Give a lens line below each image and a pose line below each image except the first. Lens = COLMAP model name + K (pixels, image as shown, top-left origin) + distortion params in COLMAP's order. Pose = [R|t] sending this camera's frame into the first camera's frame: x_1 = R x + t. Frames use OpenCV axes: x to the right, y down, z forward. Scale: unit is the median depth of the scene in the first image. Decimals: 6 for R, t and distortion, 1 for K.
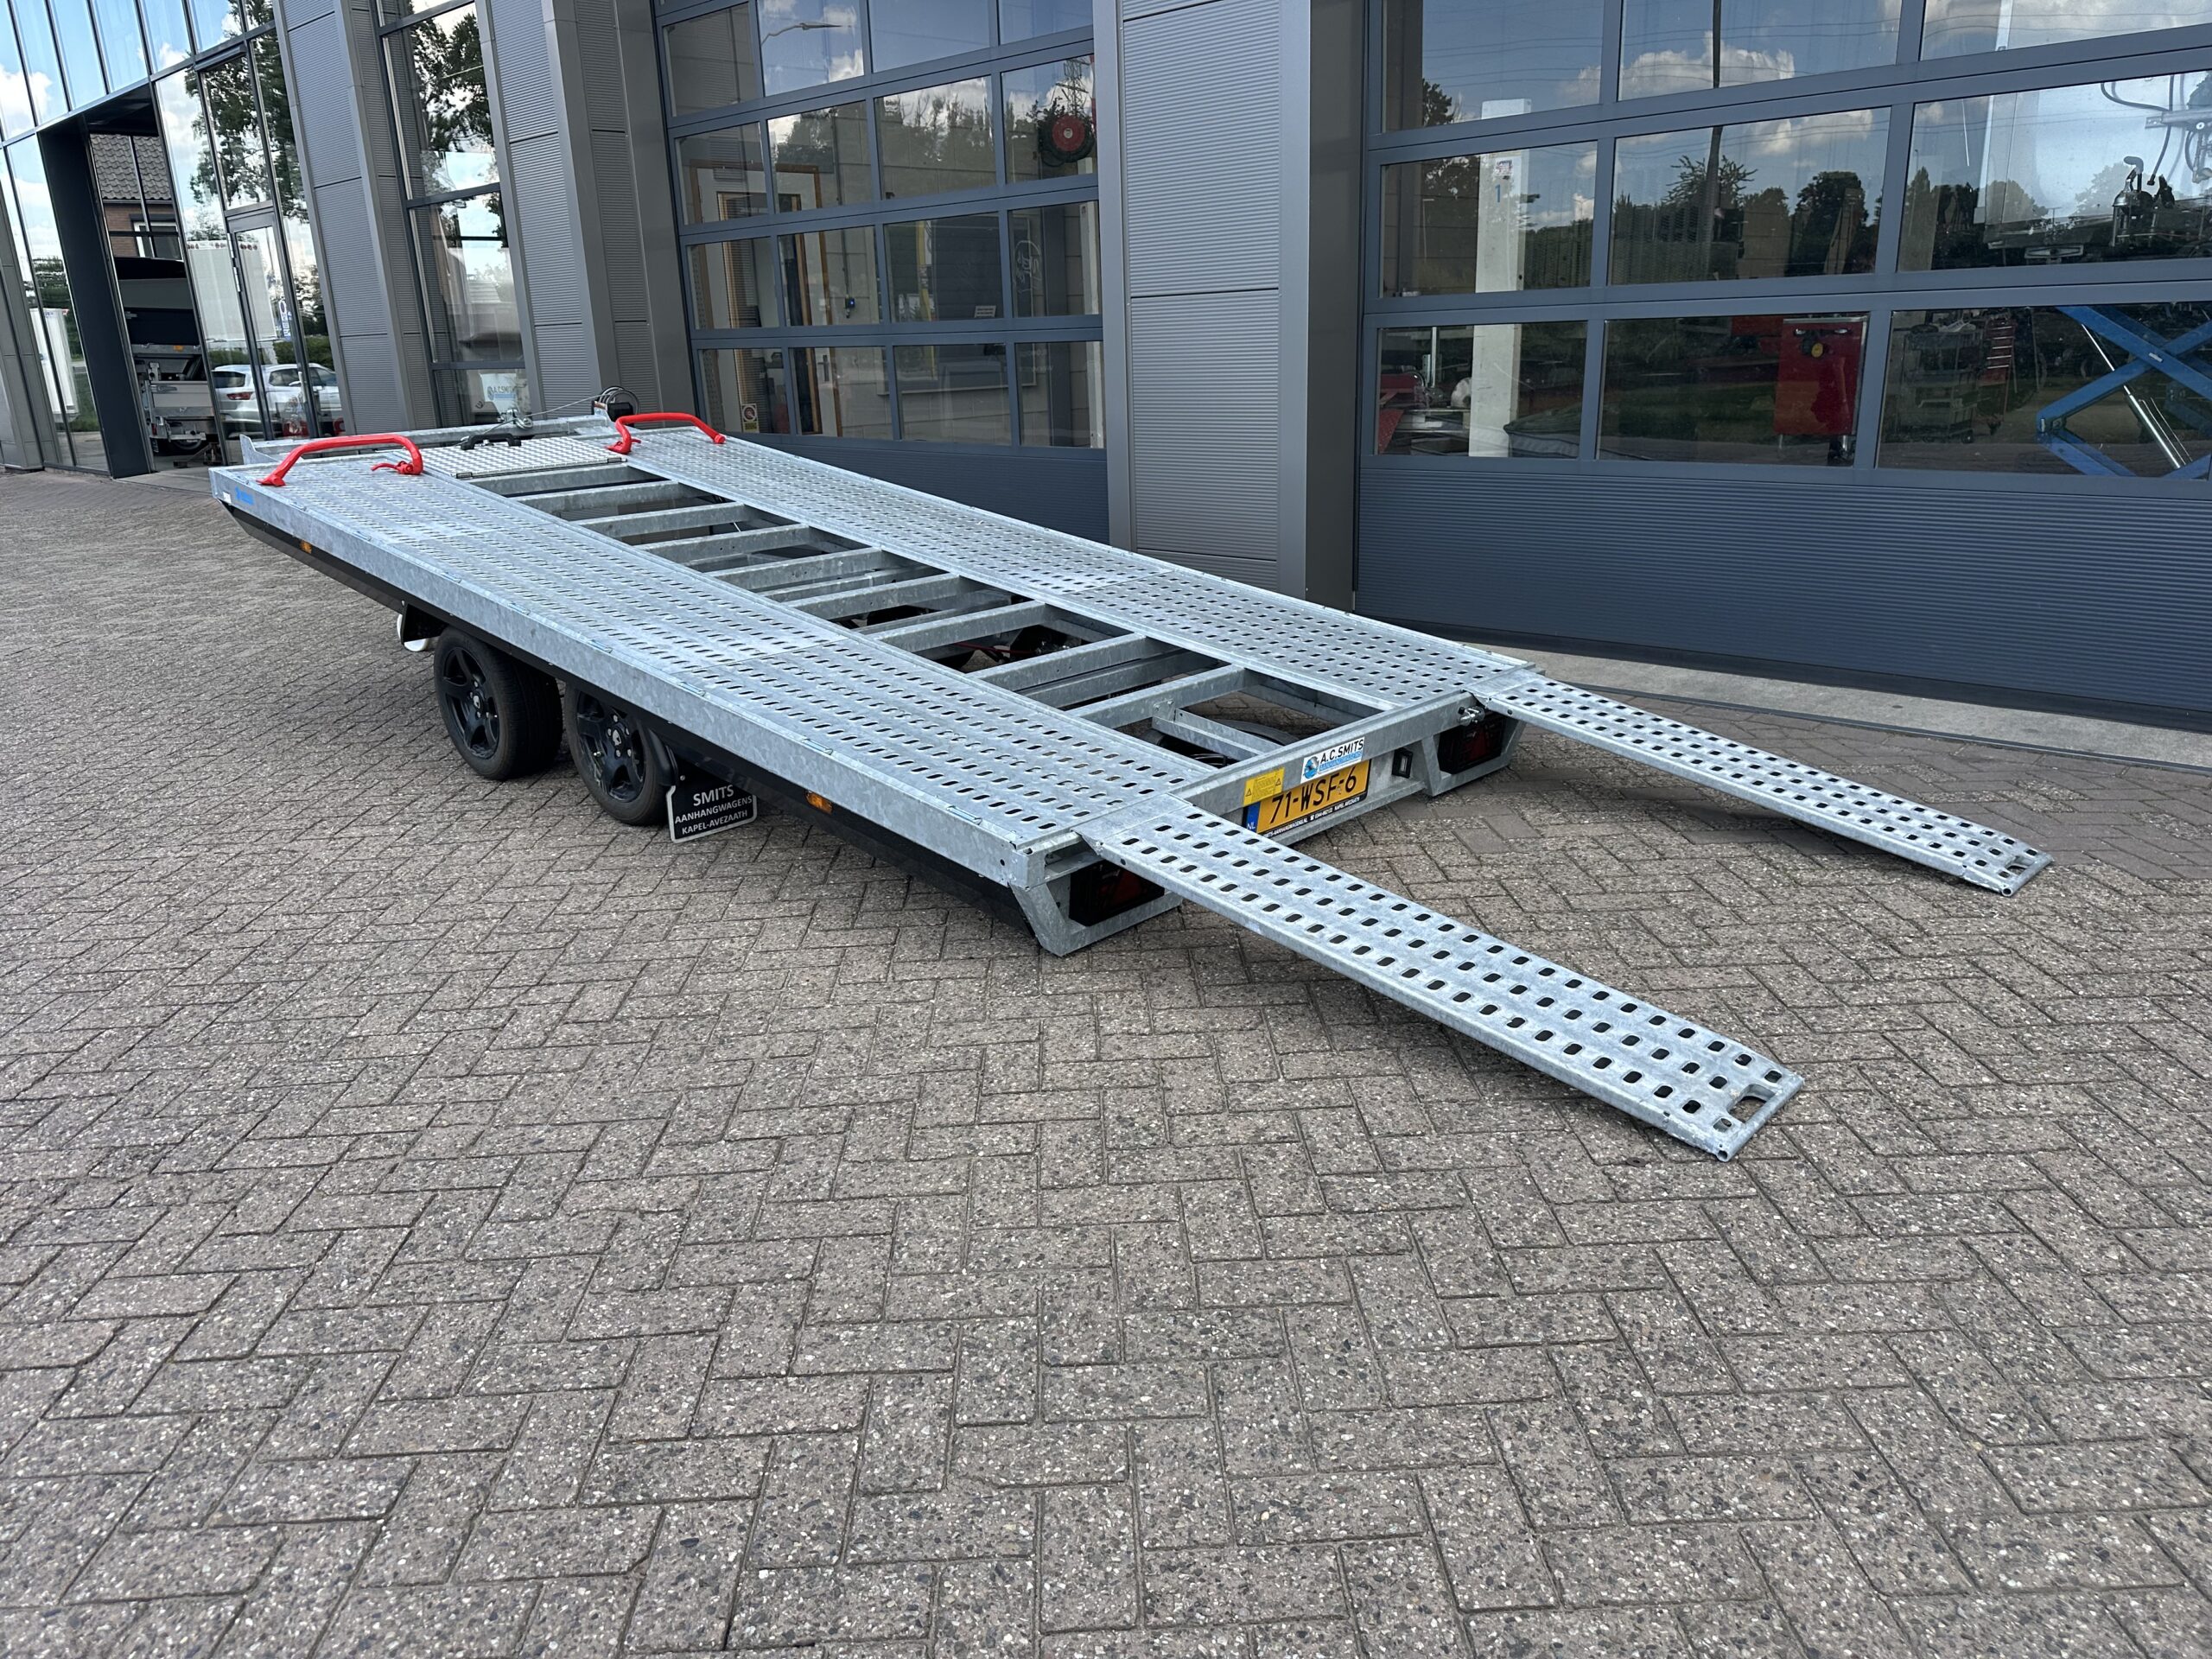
lens RADIAL K [[1558.5, 0, 1112.6], [0, 1558.5, 807.7], [0, 0, 1]] dist [0.009405, -0.022233]
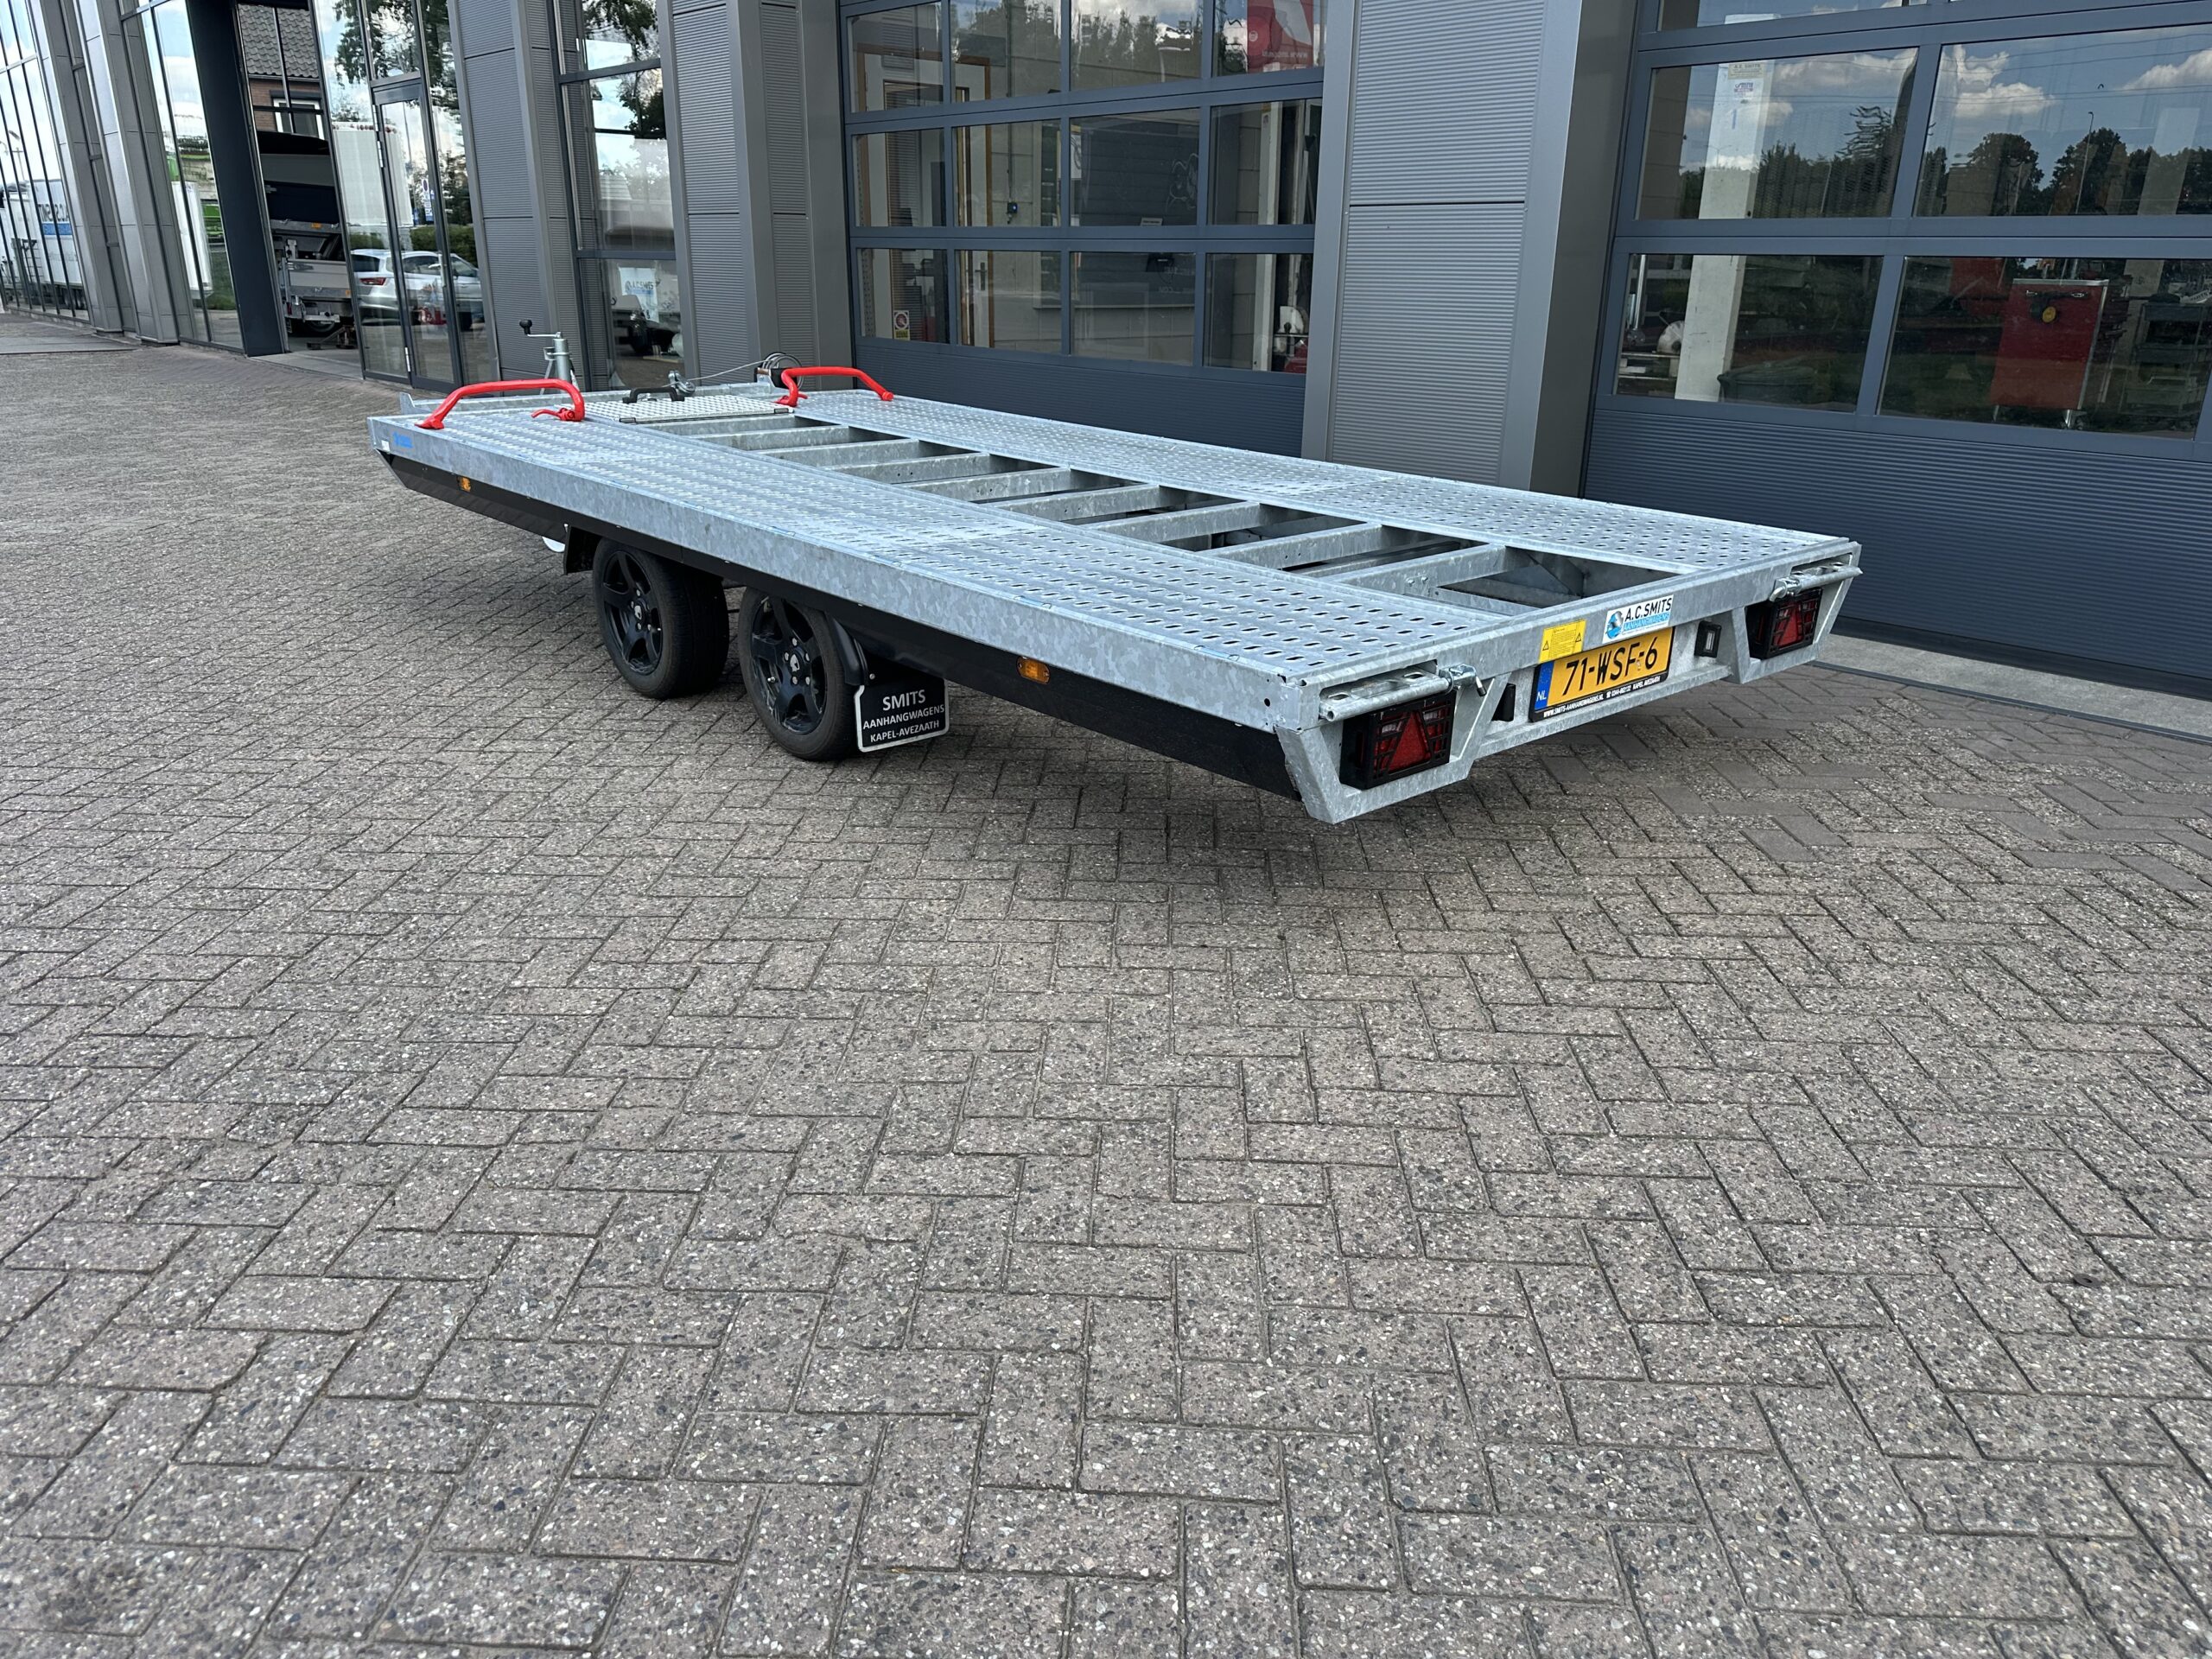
lens RADIAL K [[1513.6, 0, 1106.0], [0, 1513.6, 829.5], [0, 0, 1]] dist [0.011136, -0.024737]
pose [[0.996804, 0.067834, -0.042202, -0.159927], [-0.065247, 0.996069, 0.059919, -0.021471], [0.046101, -0.056974, 0.997311, 0.209517]]
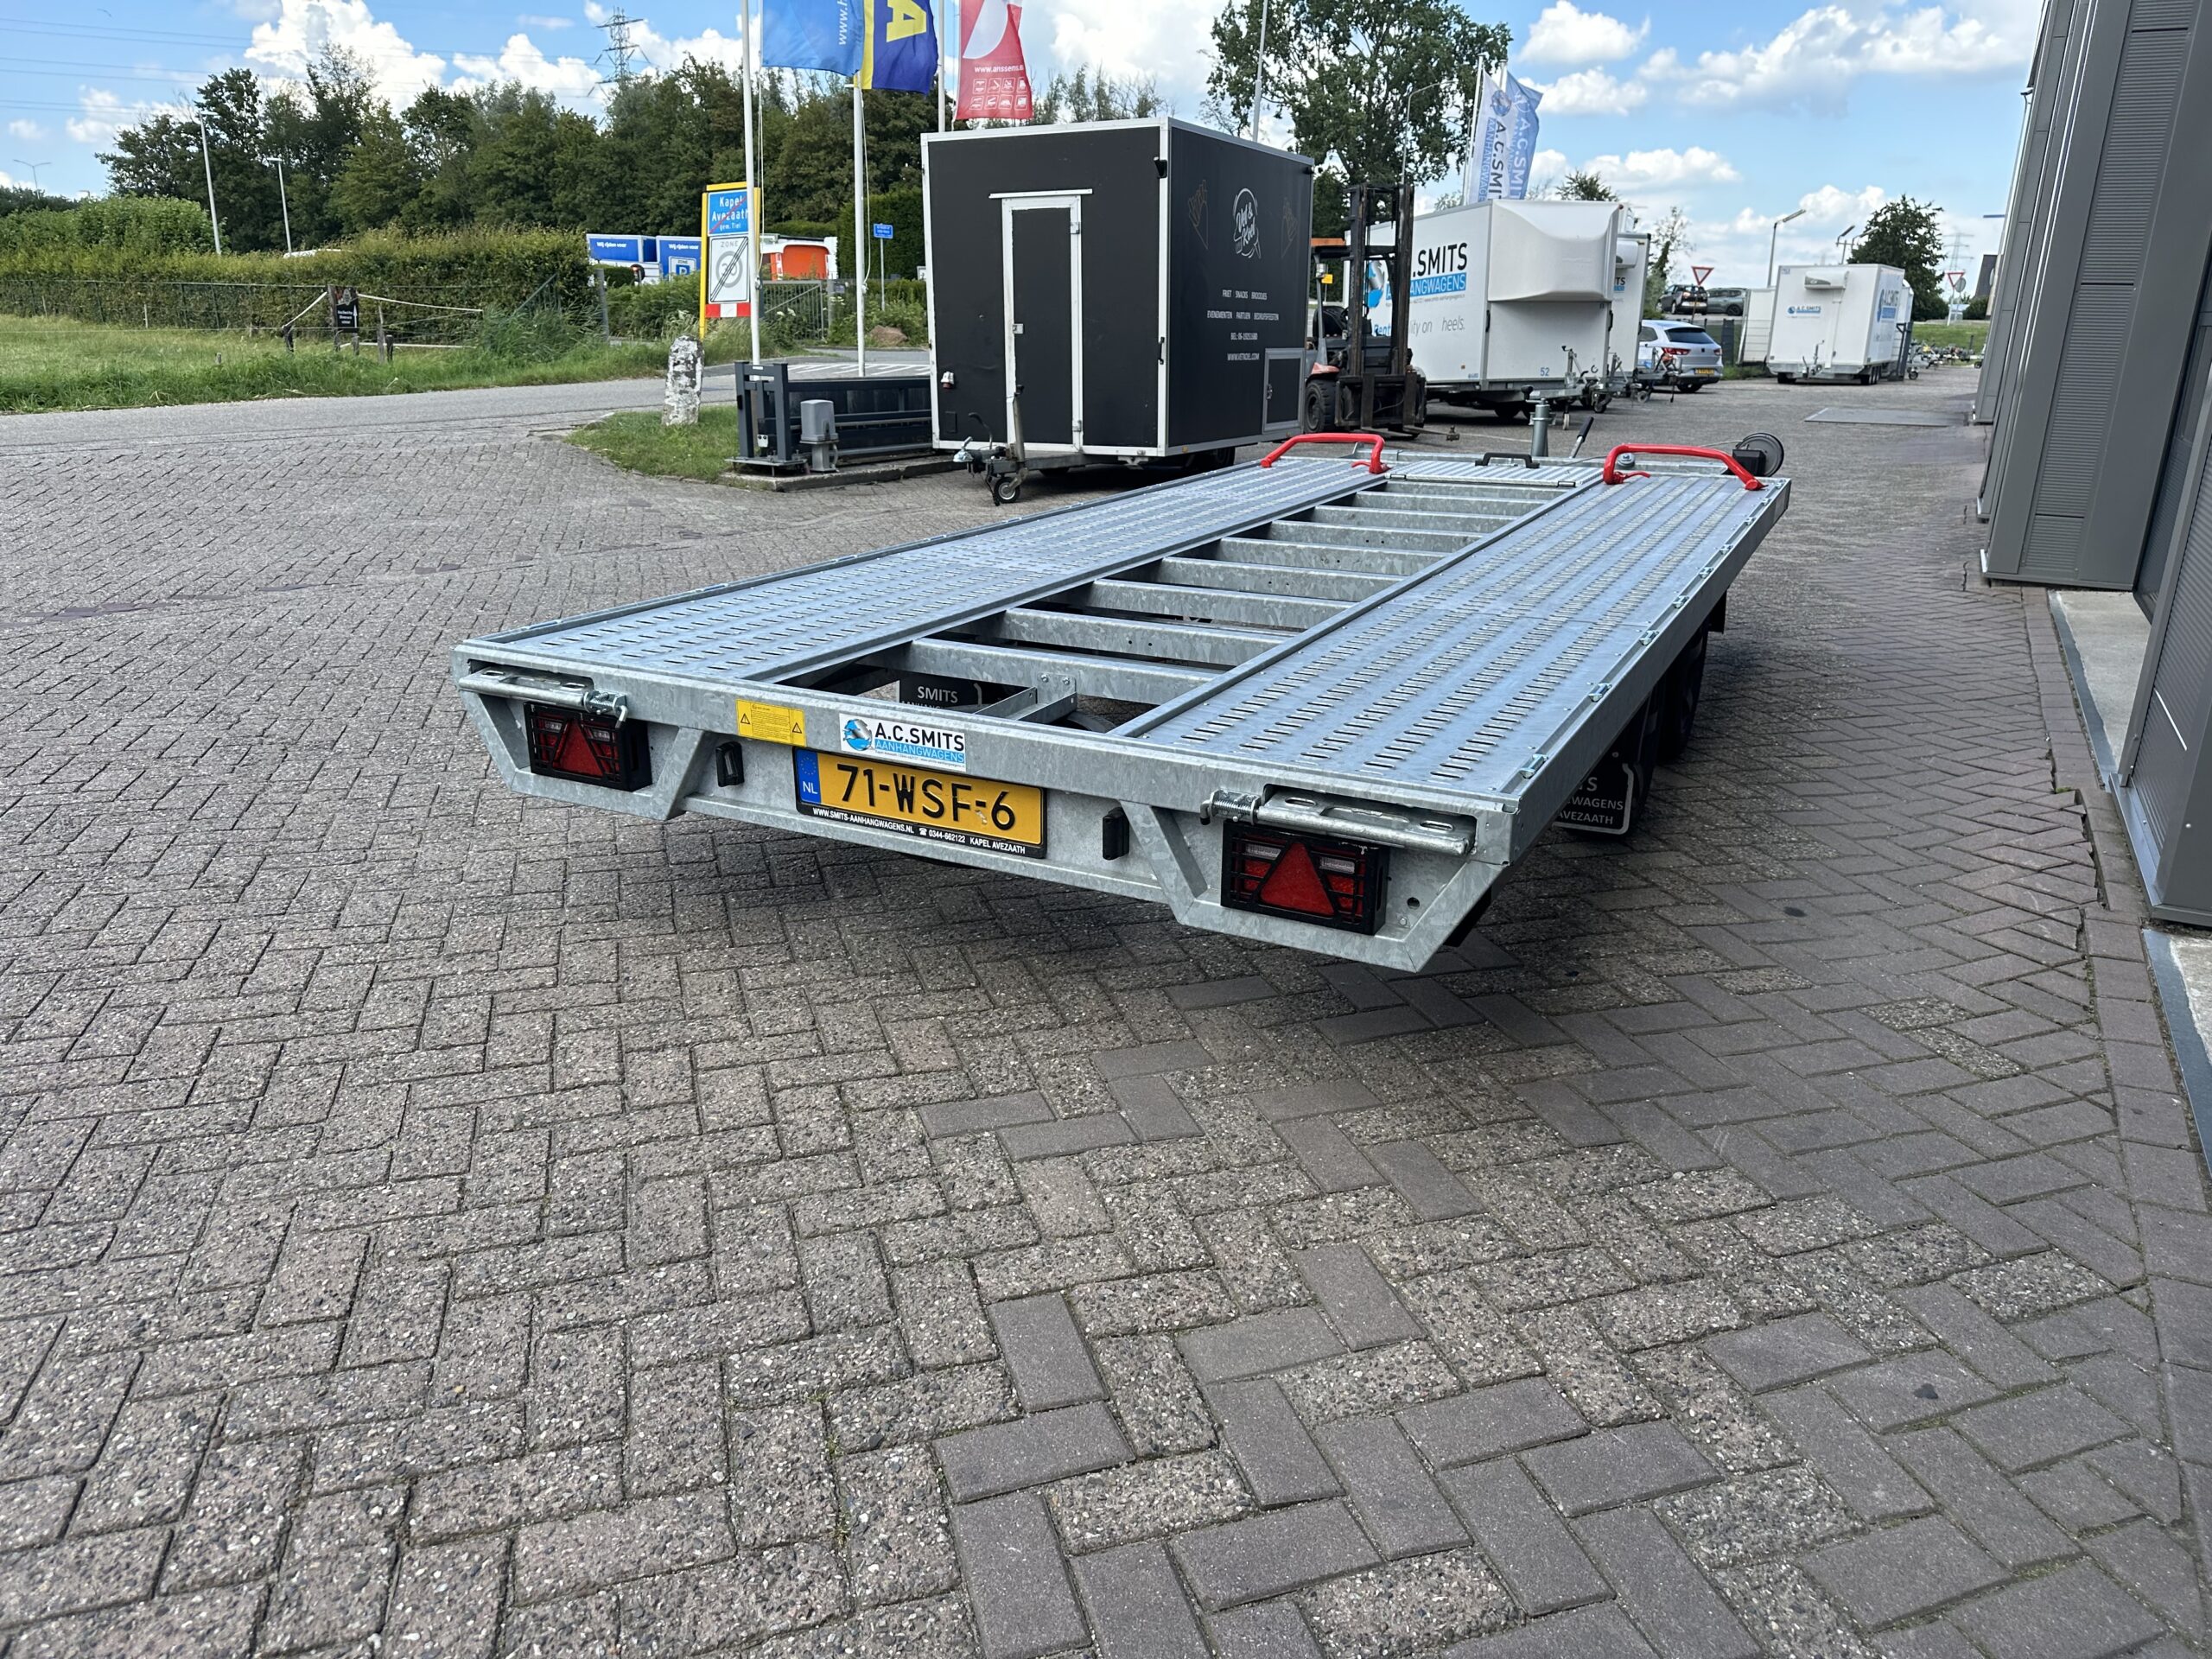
lens RADIAL K [[1558.5, 0, 1112.6], [0, 1558.5, 807.7], [0, 0, 1]] dist [0.009405, -0.022233]
pose [[0.312881, 0.340747, -0.886565, 1.345215], [-0.304399, 0.920168, 0.246236, -0.449637], [0.899693, 0.192827, 0.391626, 1.335602]]
